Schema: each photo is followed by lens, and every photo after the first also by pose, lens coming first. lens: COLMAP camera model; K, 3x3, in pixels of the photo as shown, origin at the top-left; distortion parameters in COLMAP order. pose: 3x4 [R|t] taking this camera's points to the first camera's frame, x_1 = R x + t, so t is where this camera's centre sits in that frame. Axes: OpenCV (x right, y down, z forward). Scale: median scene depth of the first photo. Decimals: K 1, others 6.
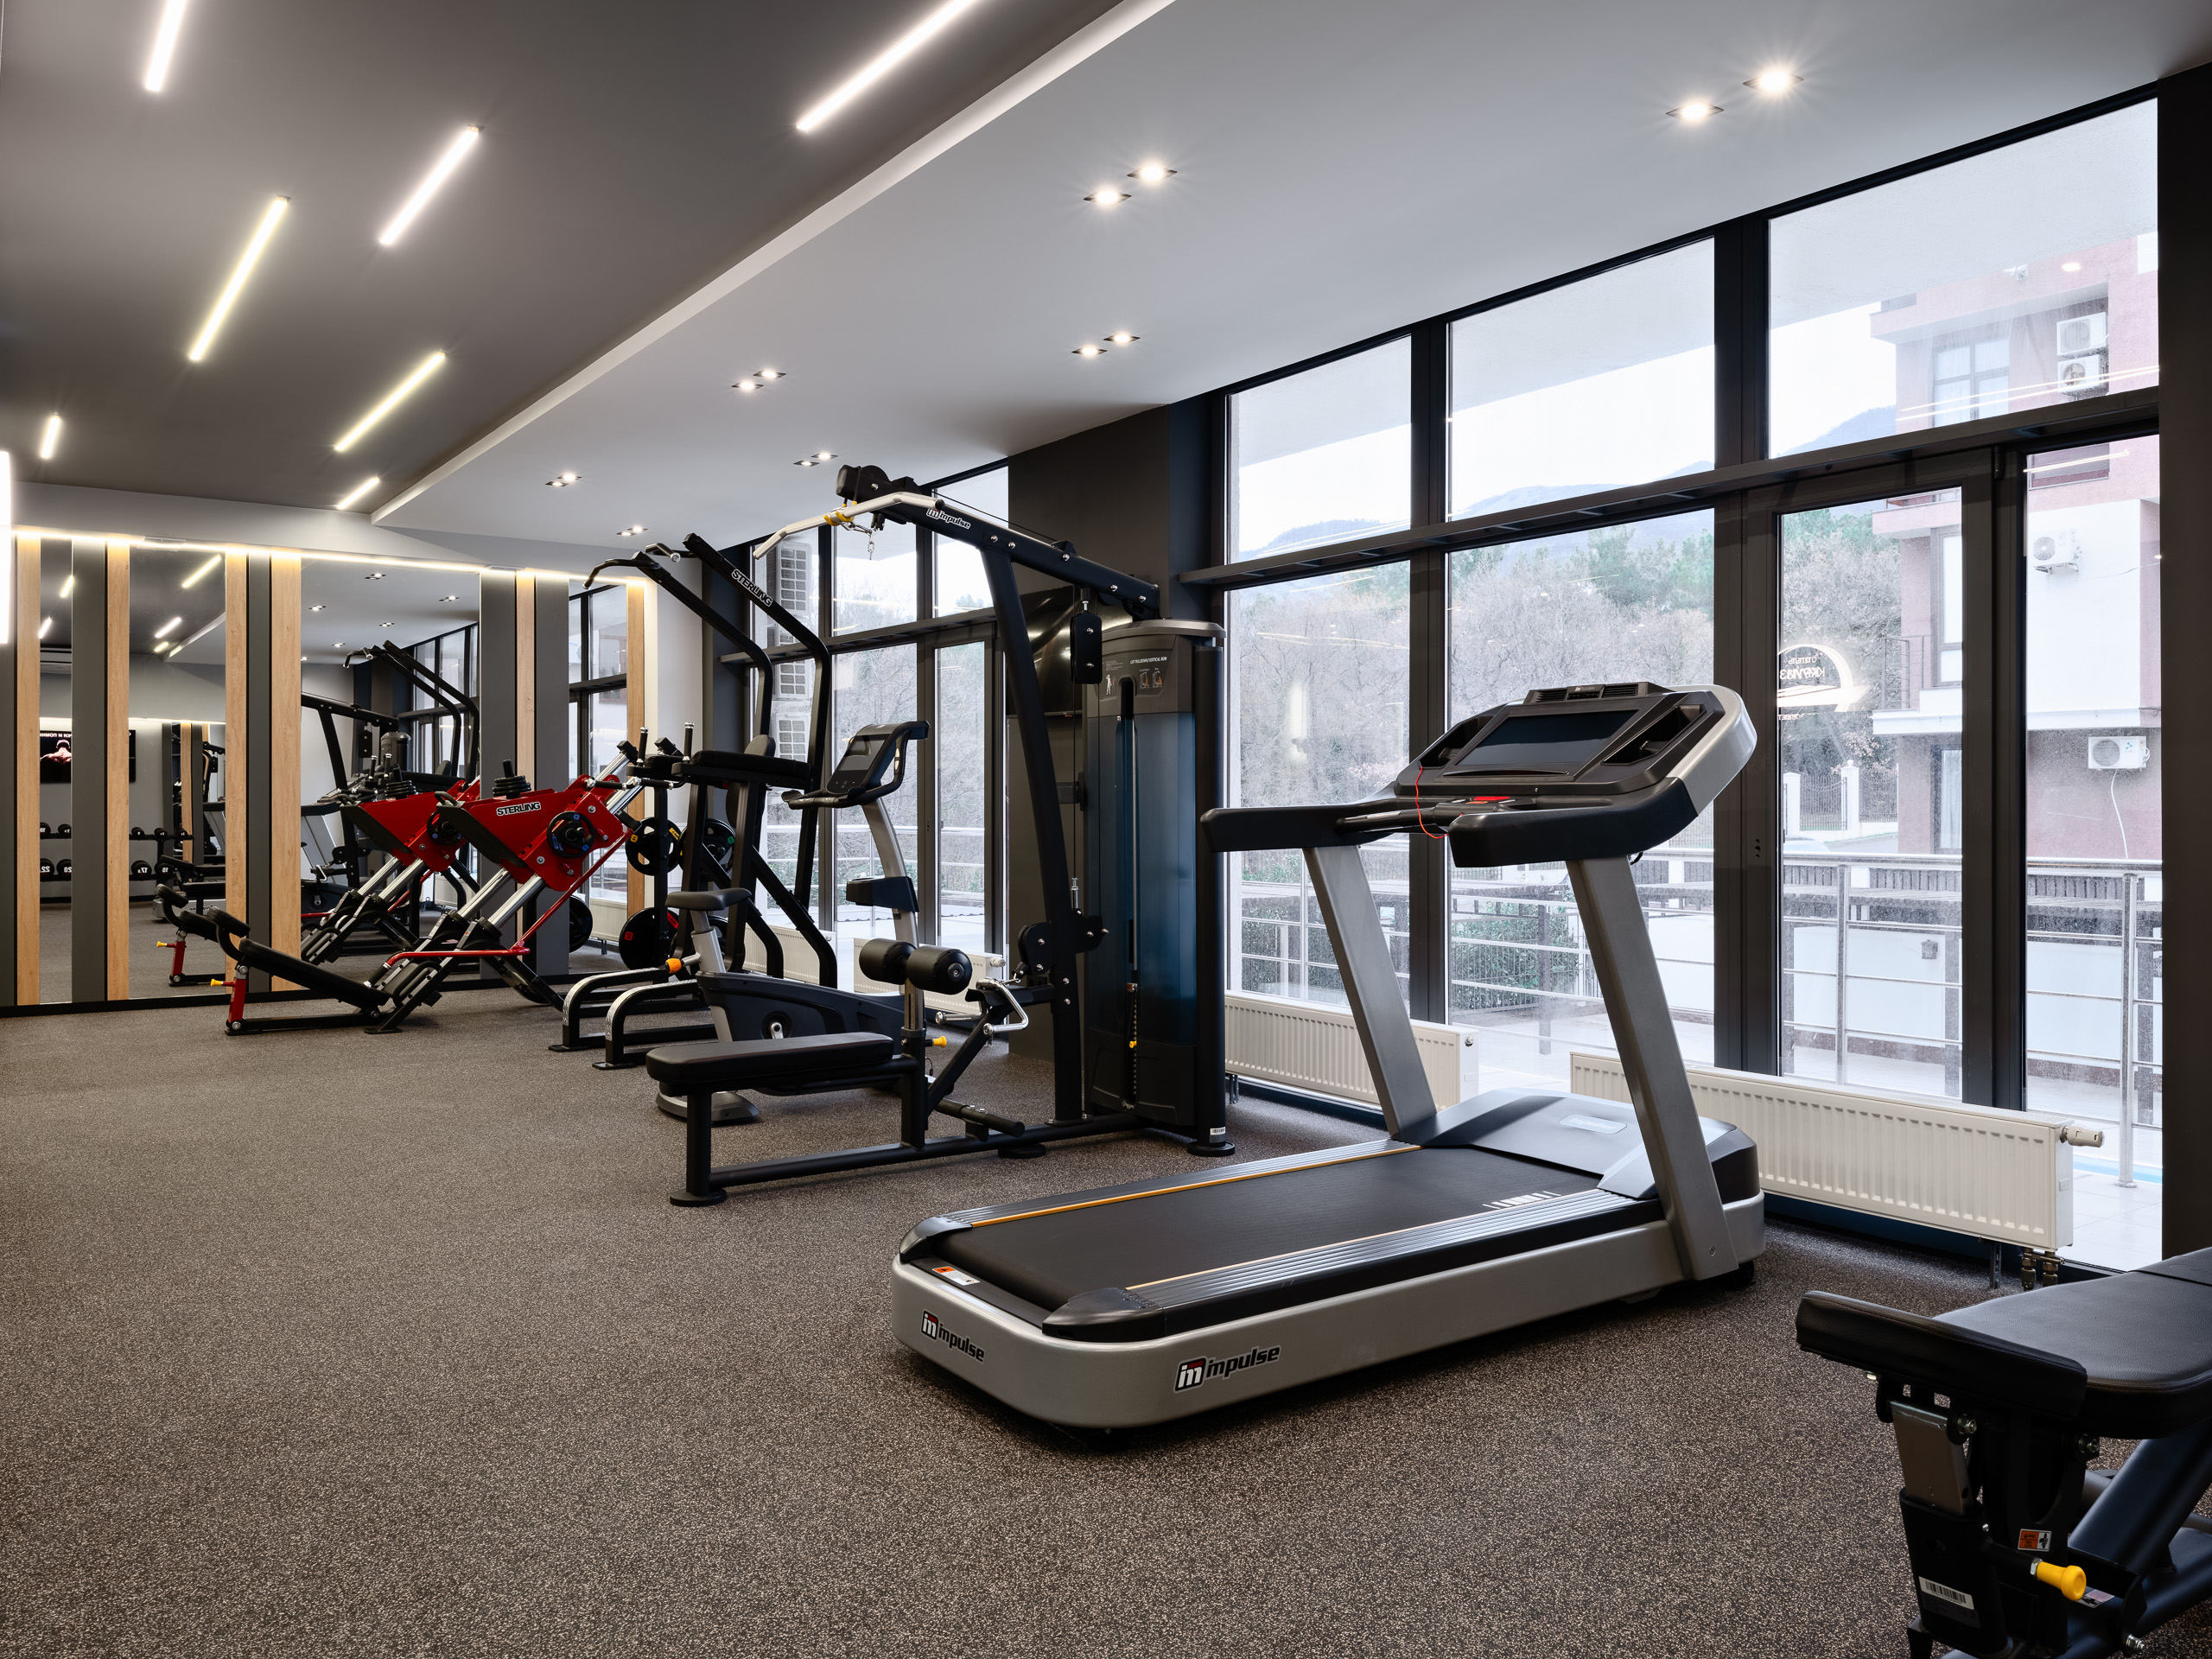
lens RADIAL K [[1627.3, 0, 1106.3], [0, 1627.3, 798.7], [0, 0, 1]] dist [0.000565, -0.068868]
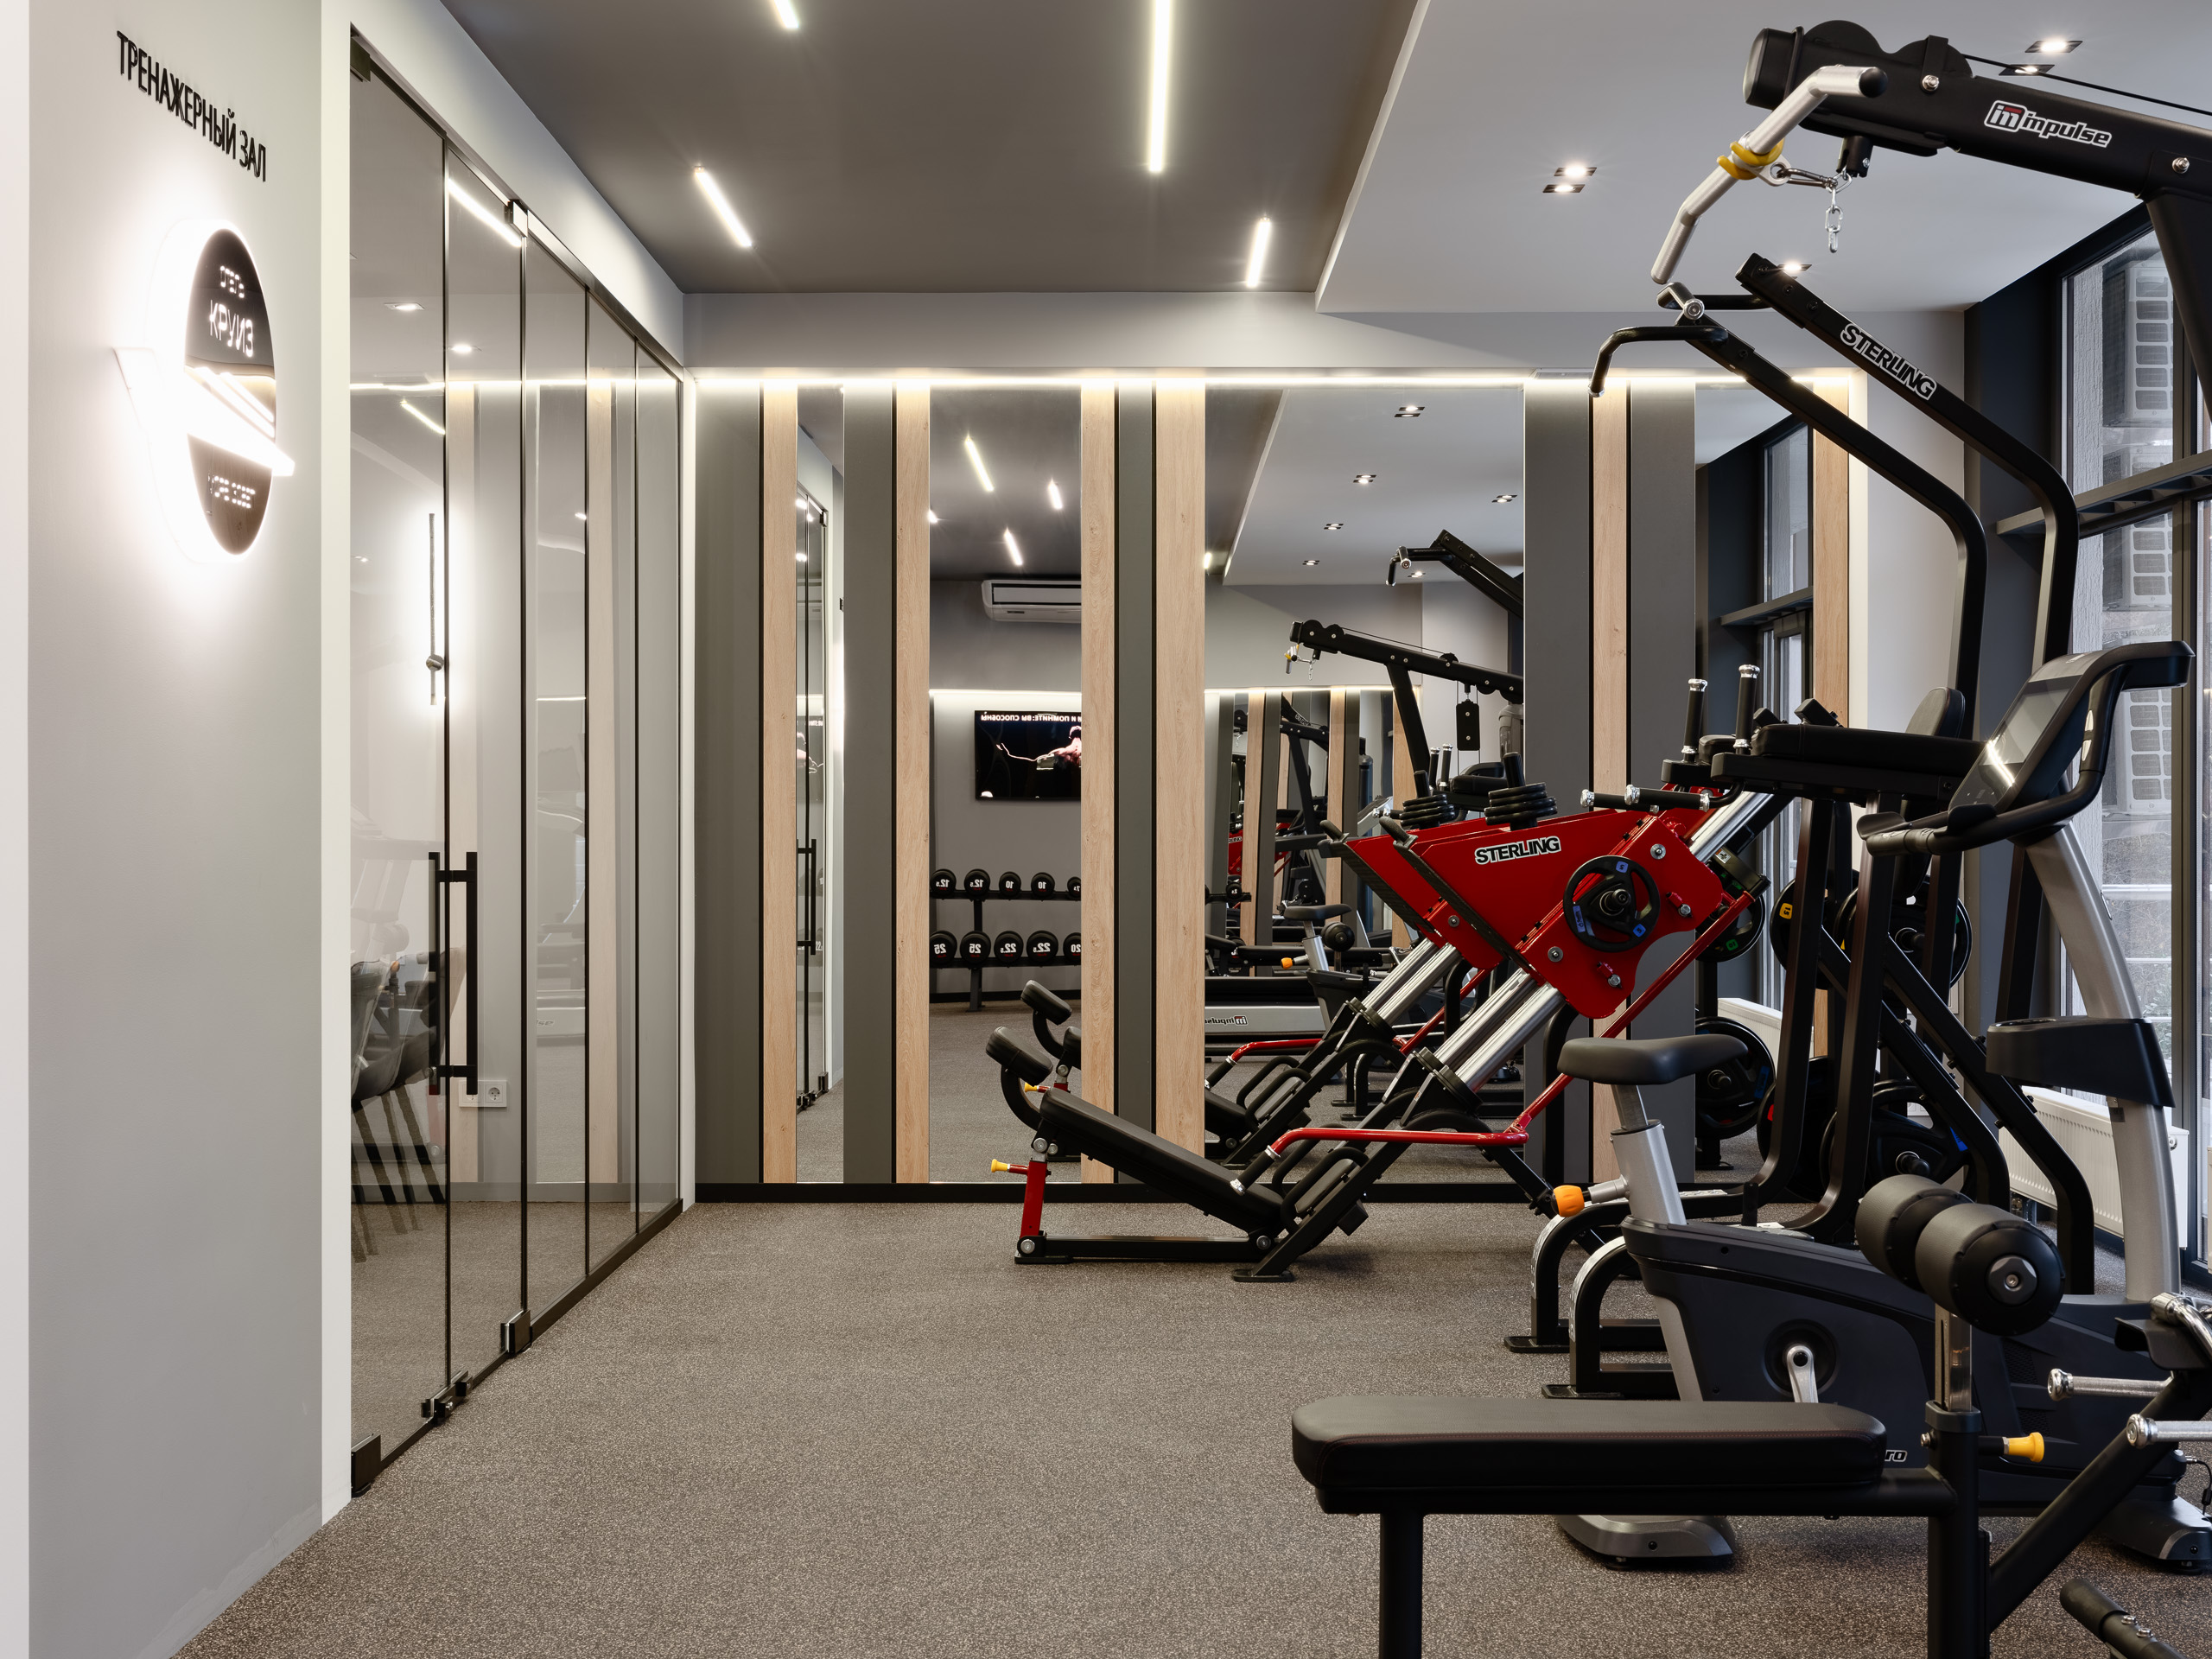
lens RADIAL K [[3113.9, 0, 1106.0], [0, 3113.9, 829.5], [0, 0, 1]] dist [-0.008062, 0.074270]
pose [[0.808059, -0.003502, -0.589091, 0.099912], [0.005636, 0.999983, 0.001787, -0.002536], [0.589074, -0.004764, 0.808065, 0.155134]]
